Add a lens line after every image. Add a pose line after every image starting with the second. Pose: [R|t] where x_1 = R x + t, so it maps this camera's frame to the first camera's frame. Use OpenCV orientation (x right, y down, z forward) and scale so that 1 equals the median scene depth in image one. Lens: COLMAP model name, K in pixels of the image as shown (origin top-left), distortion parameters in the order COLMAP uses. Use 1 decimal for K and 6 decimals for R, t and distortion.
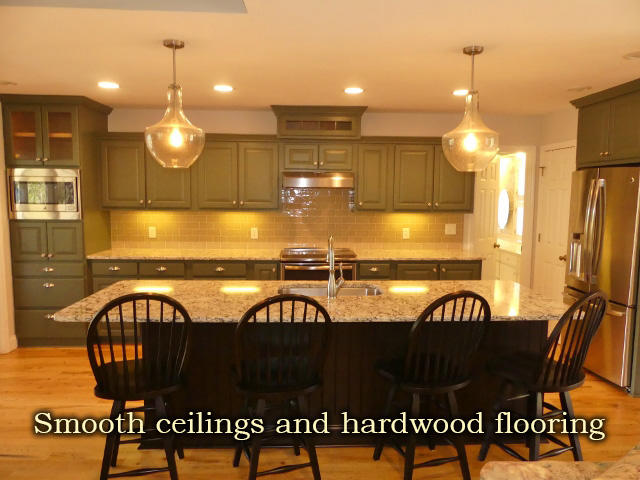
lens RADIAL K [[489.7, 0, 324.4], [0, 489.7, 238.6], [0, 0, 1]] dist [-0.016438, 0.022422]
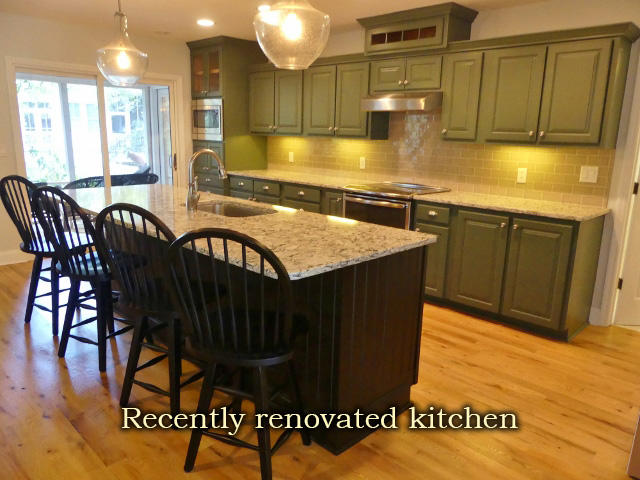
lens RADIAL K [[489.7, 0, 318.8], [0, 489.7, 237.0], [0, 0, 1]] dist [-0.016438, 0.022422]
pose [[0.681335, 0.162257, -0.713762, 0.561563], [-0.086867, 0.986154, 0.141259, 0.004204], [0.726799, -0.034242, 0.685996, 0.315592]]
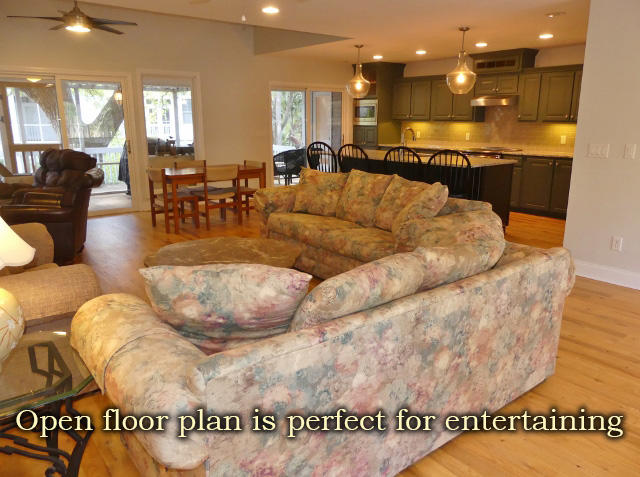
lens RADIAL K [[489.7, 0, 322.6], [0, 489.7, 234.4], [0, 0, 1]] dist [-0.016438, 0.022422]
pose [[0.594595, 0.177847, -0.784109, 0.985560], [-0.070052, 0.982980, 0.169833, 0.072237], [0.800968, -0.046054, 0.596933, -0.380550]]
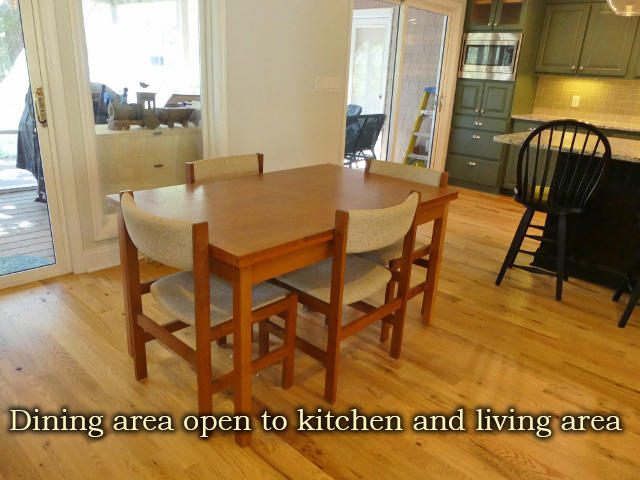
lens RADIAL K [[489.7, 0, 322.5], [0, 489.7, 240.4], [0, 0, 1]] dist [-0.016438, 0.022422]
pose [[0.704892, 0.265440, -0.657775, 0.025031], [-0.114883, 0.957819, 0.263409, 0.064666], [0.699949, -0.110107, 0.705654, -0.133716]]
